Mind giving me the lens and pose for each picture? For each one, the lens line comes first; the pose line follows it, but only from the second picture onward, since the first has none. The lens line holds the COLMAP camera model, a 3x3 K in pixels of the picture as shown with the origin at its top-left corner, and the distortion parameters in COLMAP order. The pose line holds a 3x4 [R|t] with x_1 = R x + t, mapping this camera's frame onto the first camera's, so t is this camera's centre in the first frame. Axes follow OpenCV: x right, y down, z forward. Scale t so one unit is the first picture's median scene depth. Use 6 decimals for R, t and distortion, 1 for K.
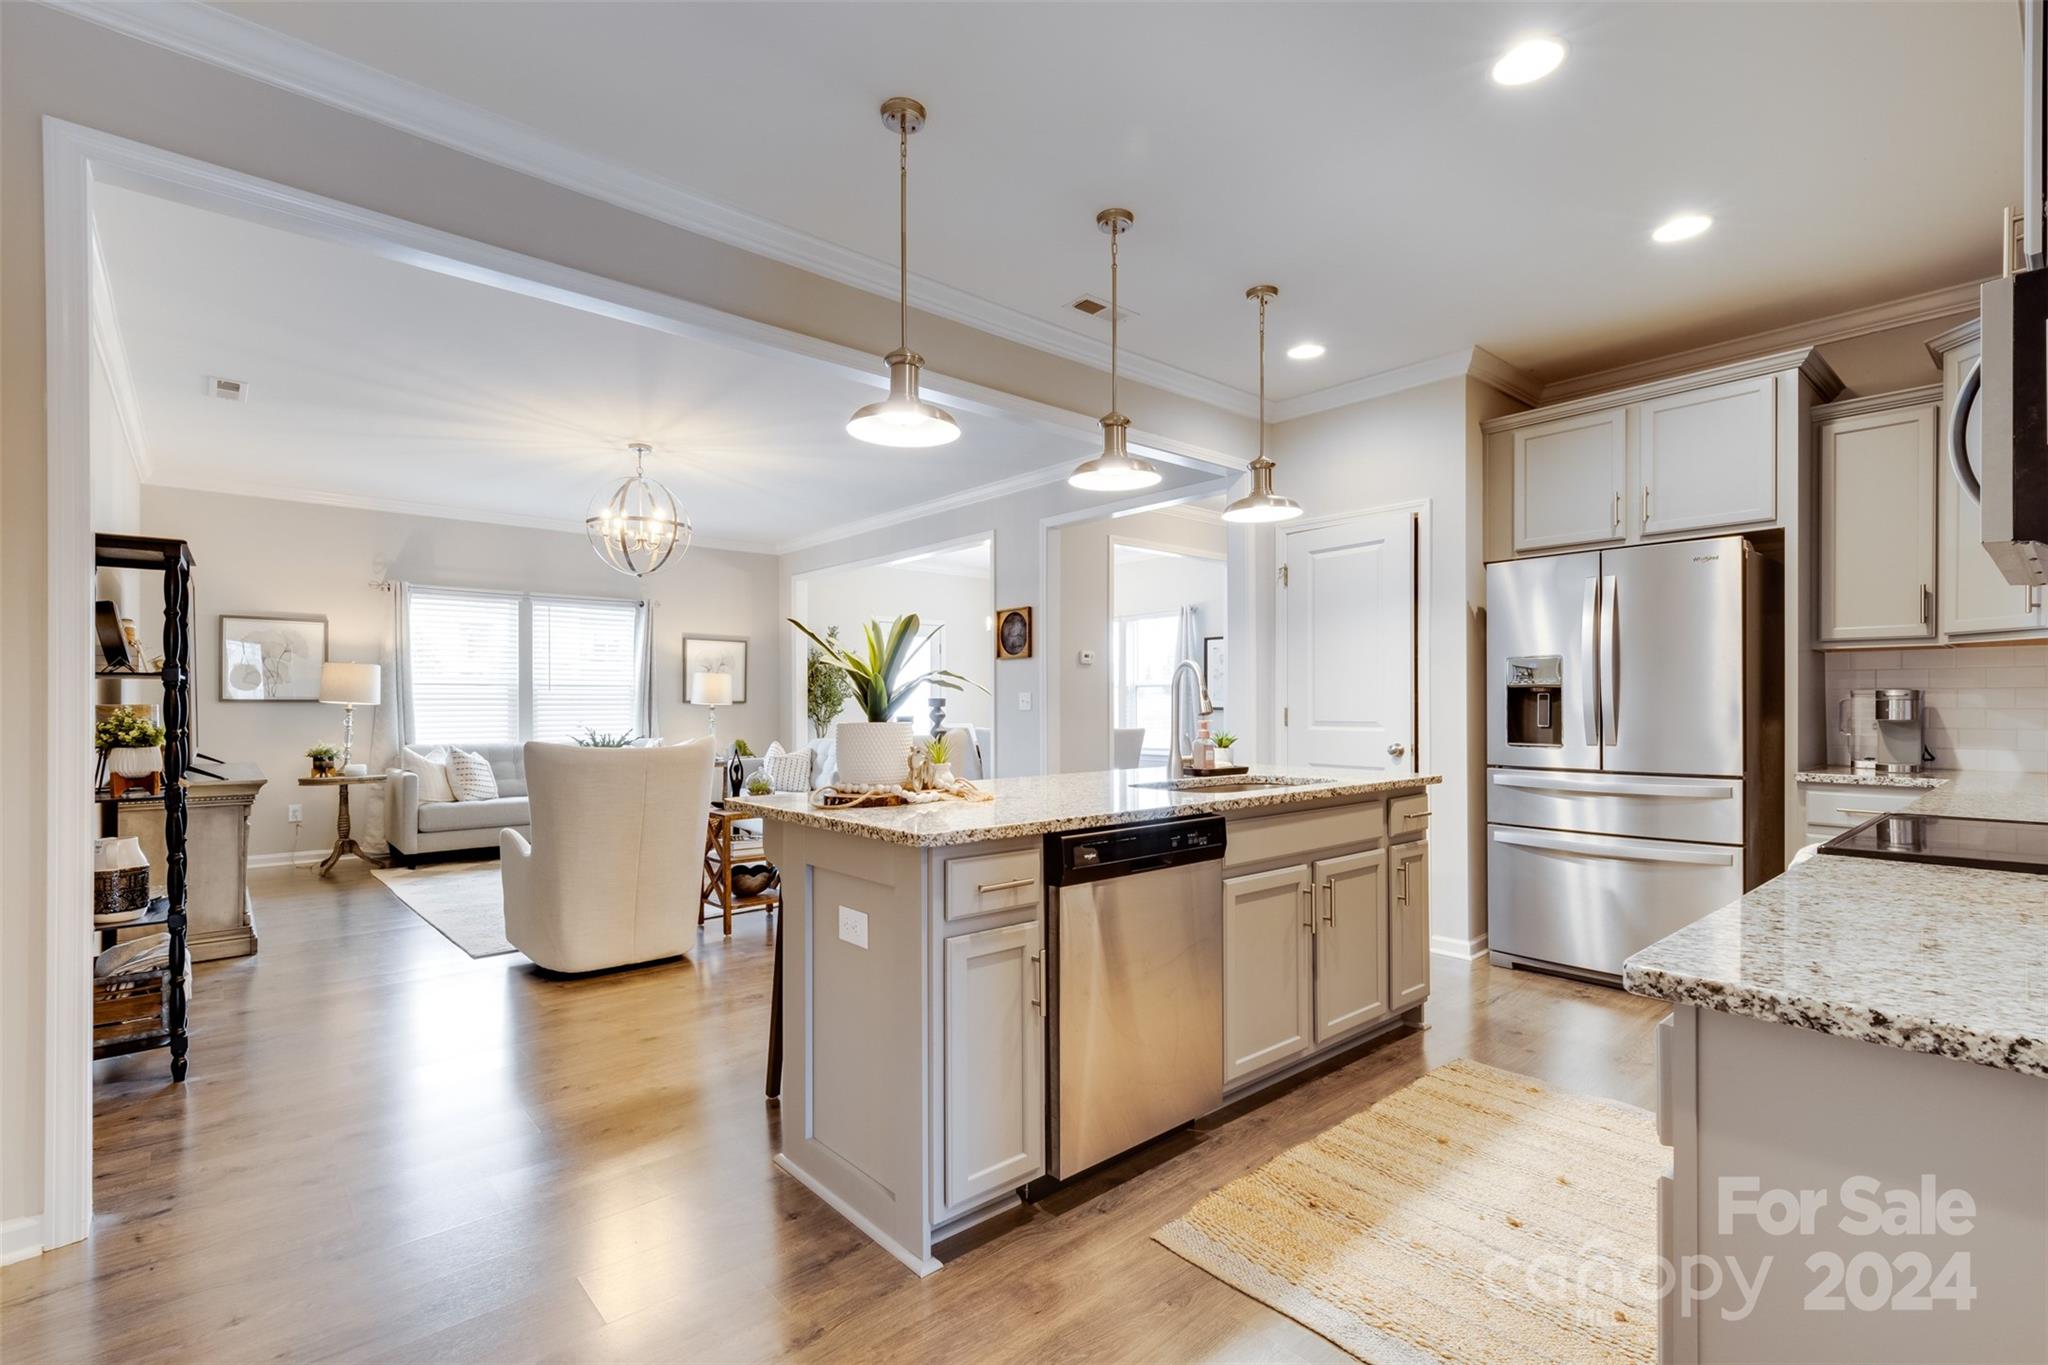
lens RADIAL K [[929.5, 0, 1027.7], [0, 929.5, 710.8], [0, 0, 1]] dist [0.006327, -0.001970]
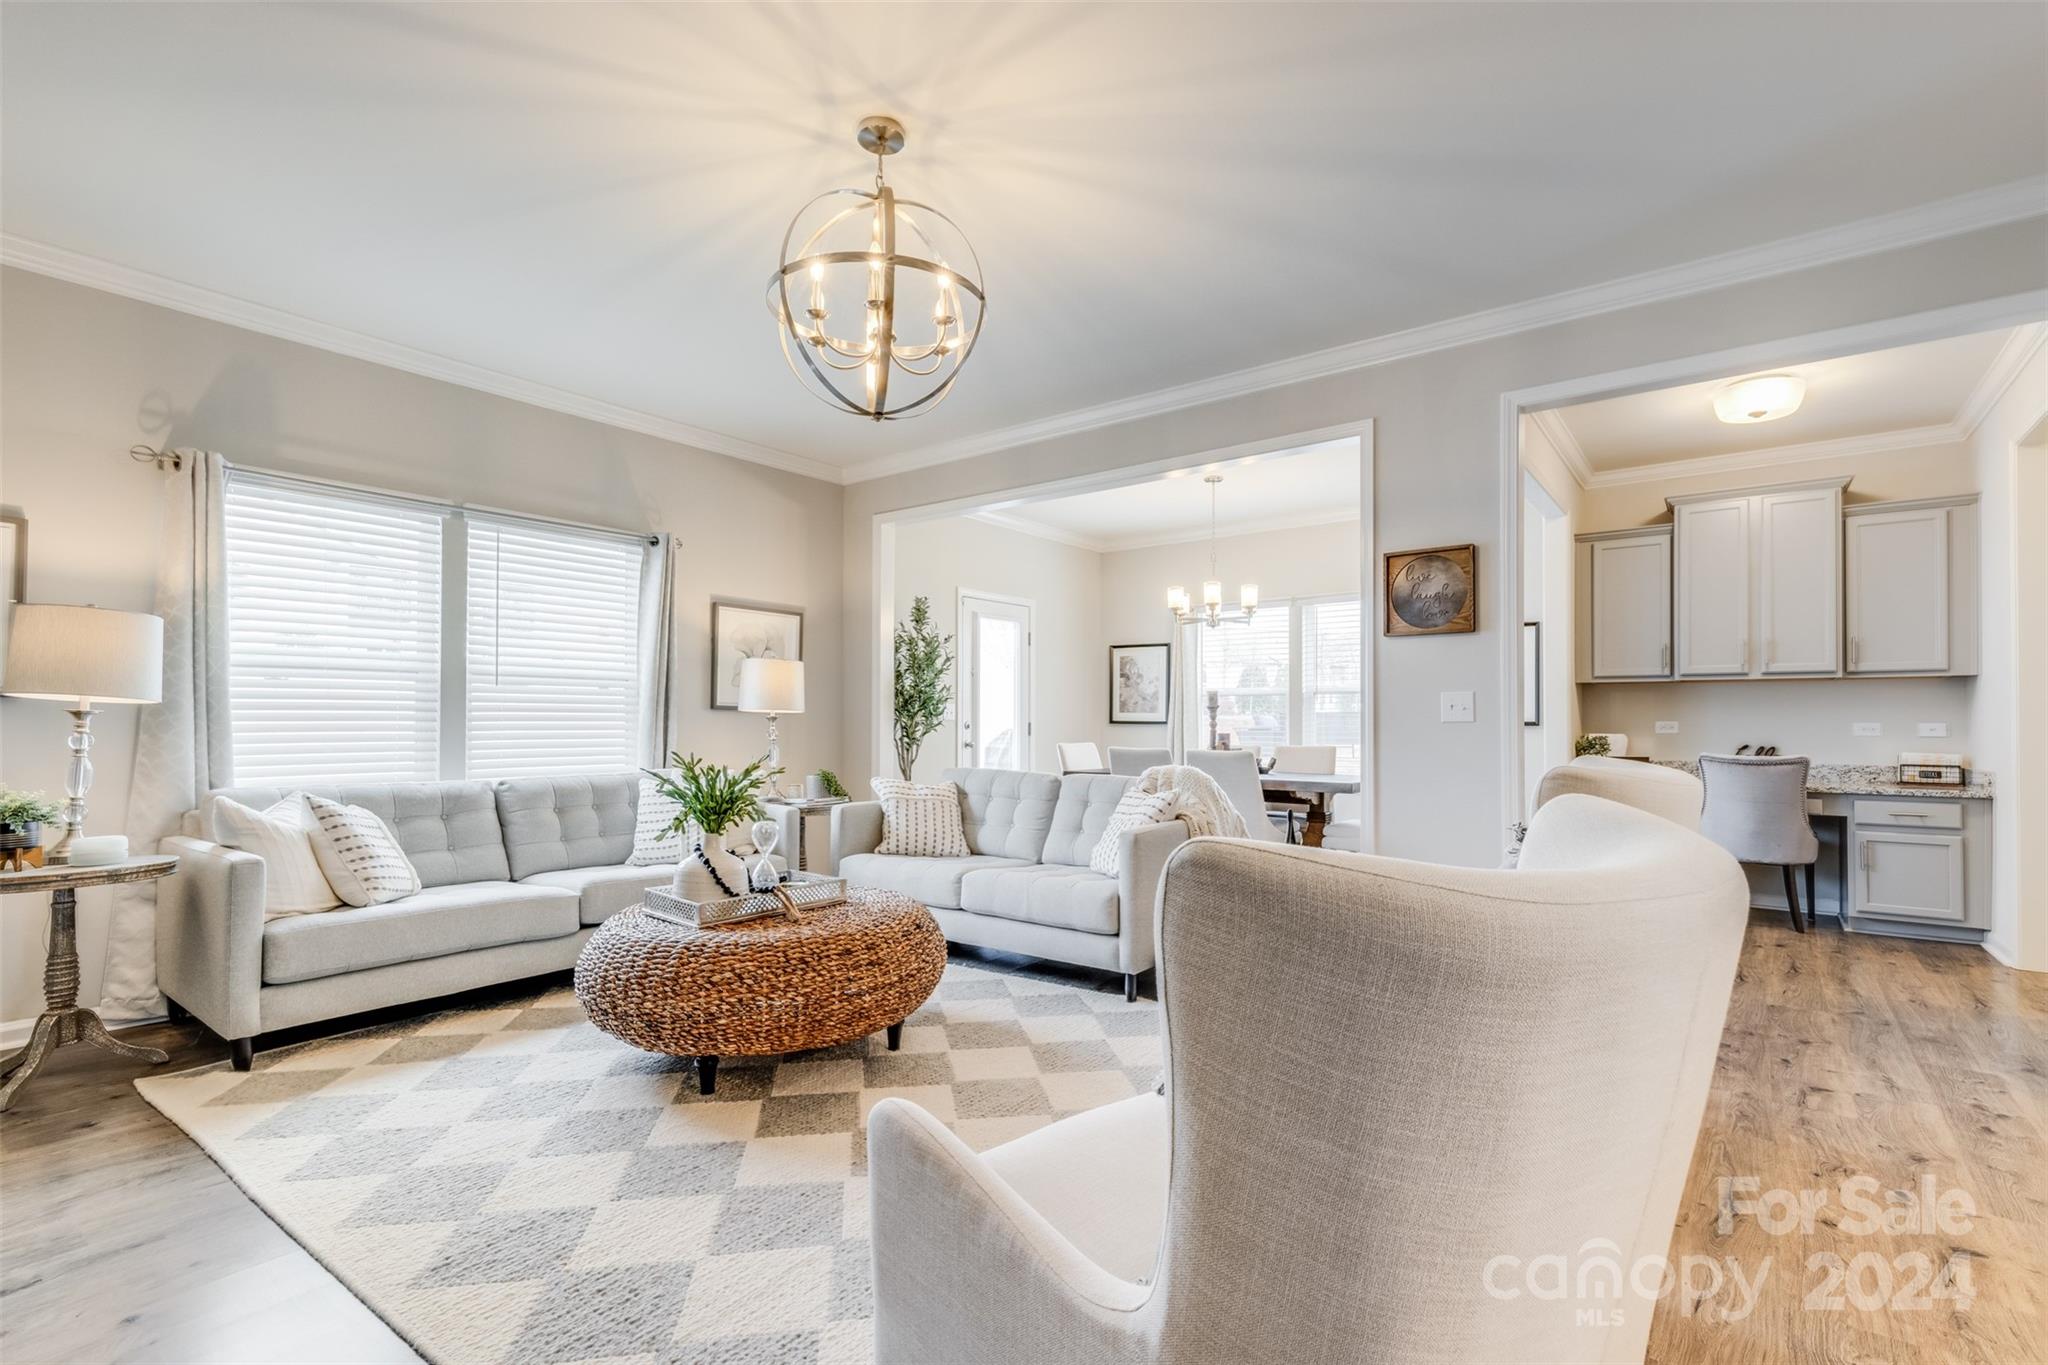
lens RADIAL K [[929.5, 0, 1039.5], [0, 929.5, 711.4], [0, 0, 1]] dist [0.006327, -0.001970]
pose [[0.979094, 0.007098, 0.203286, -0.360996], [-0.003411, 0.999823, -0.018479, 0.004226], [-0.203381, 0.017400, 0.978945, 0.458261]]
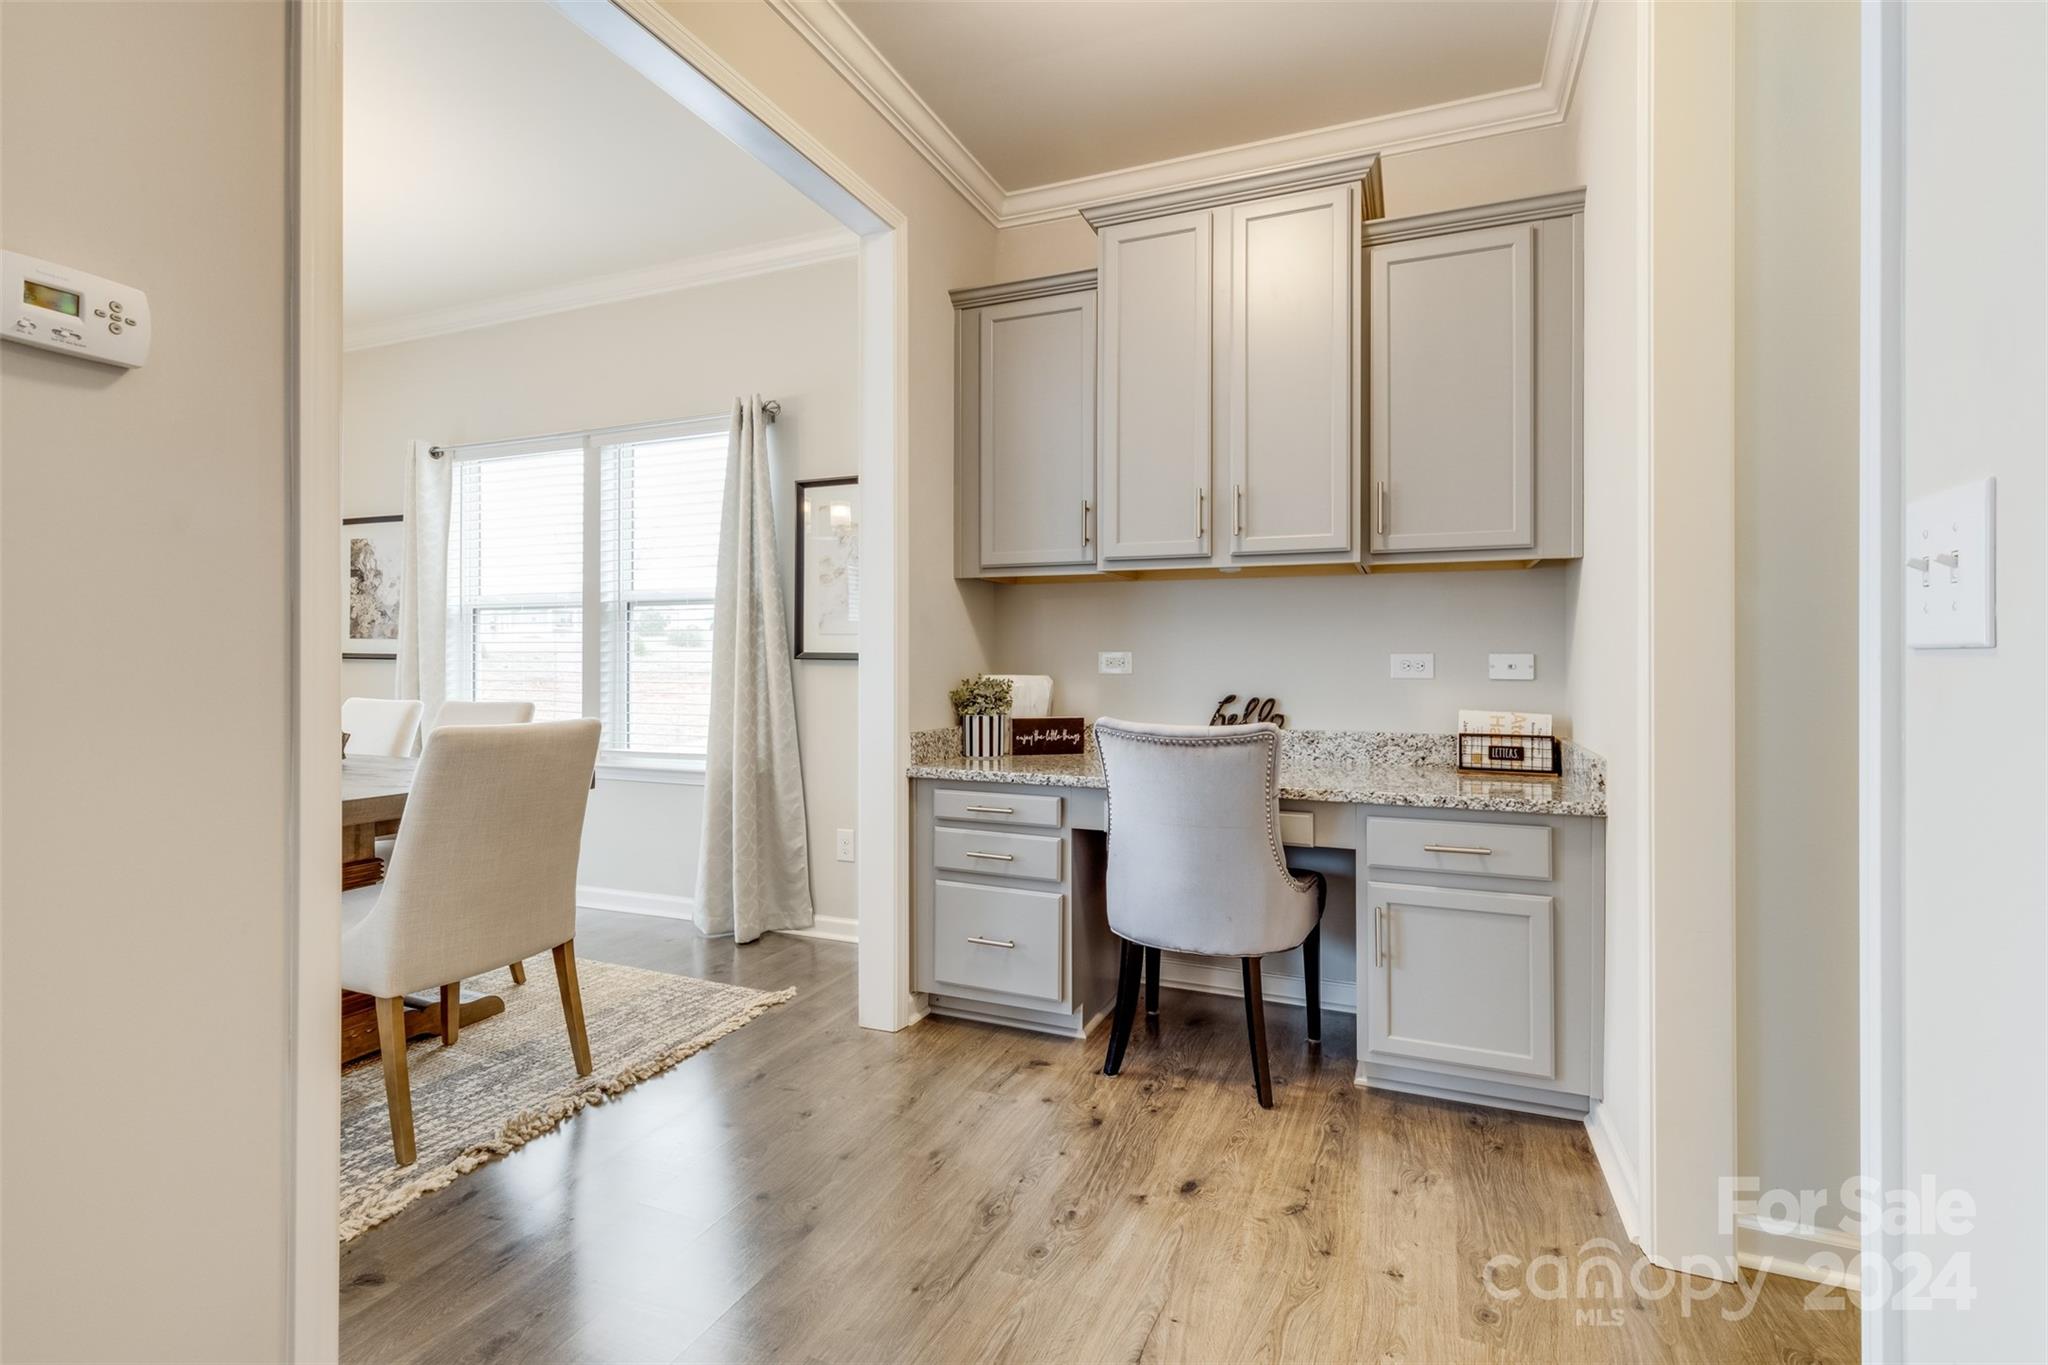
lens RADIAL K [[929.5, 0, 1029.5], [0, 929.5, 649.7], [0, 0, 1]] dist [0.006327, -0.001970]
pose [[0.899840, 0.008531, 0.436136, 0.142958], [-0.001345, 0.999858, -0.016784, 0.002186], [-0.436217, 0.014516, 0.899724, 0.783472]]
